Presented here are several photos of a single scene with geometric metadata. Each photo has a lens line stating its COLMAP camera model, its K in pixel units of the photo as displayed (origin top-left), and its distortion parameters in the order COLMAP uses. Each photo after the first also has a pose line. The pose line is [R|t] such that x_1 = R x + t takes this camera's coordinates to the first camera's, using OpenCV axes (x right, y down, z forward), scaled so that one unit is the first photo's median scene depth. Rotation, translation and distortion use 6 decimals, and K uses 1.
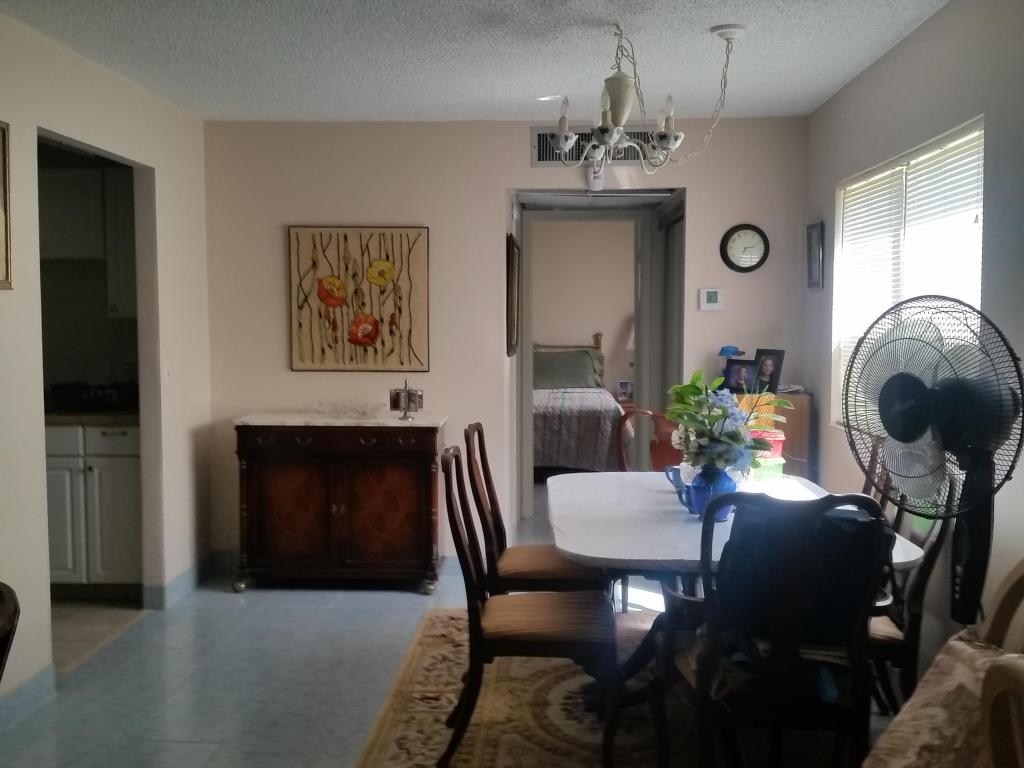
lens RADIAL K [[1156.6, 0, 511.6], [0, 1156.6, 384.8], [0, 0, 1]] dist [0.166298, 0.000000]
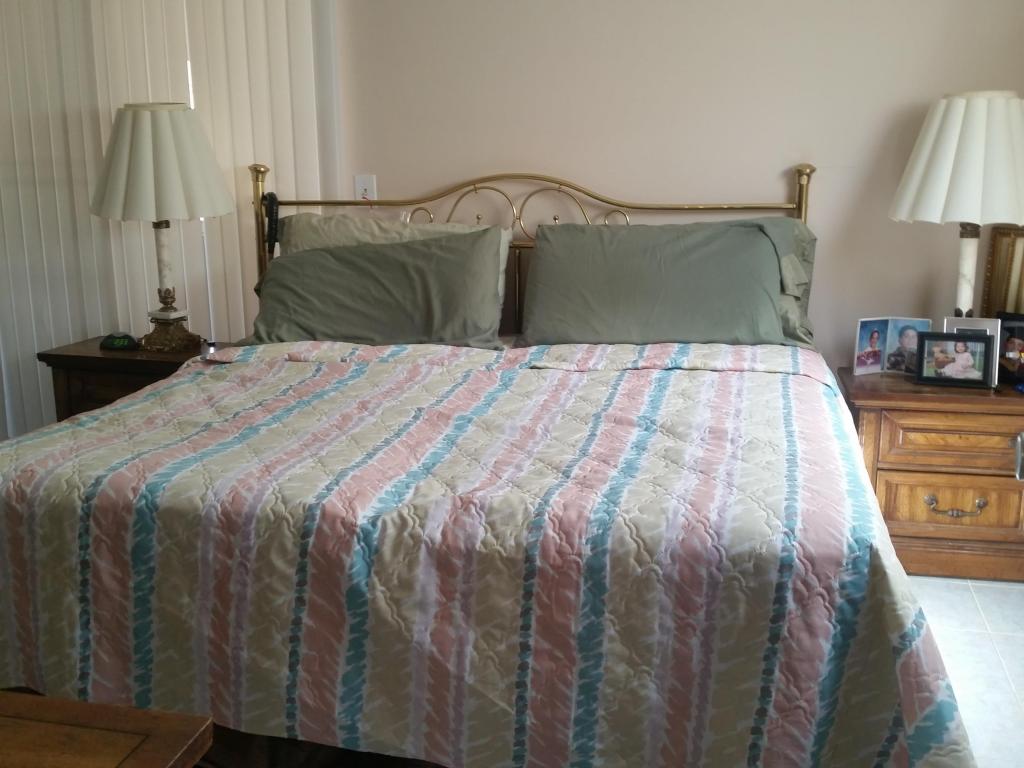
lens RADIAL K [[1156.6, 0, 512.0], [0, 1156.6, 383.5], [0, 0, 1]] dist [0.166298, 0.000000]
pose [[0.985578, 0.035044, -0.165555, 0.061624], [-0.008318, 0.987172, 0.159445, -0.043873], [0.169019, -0.155769, 0.973226, 0.785035]]
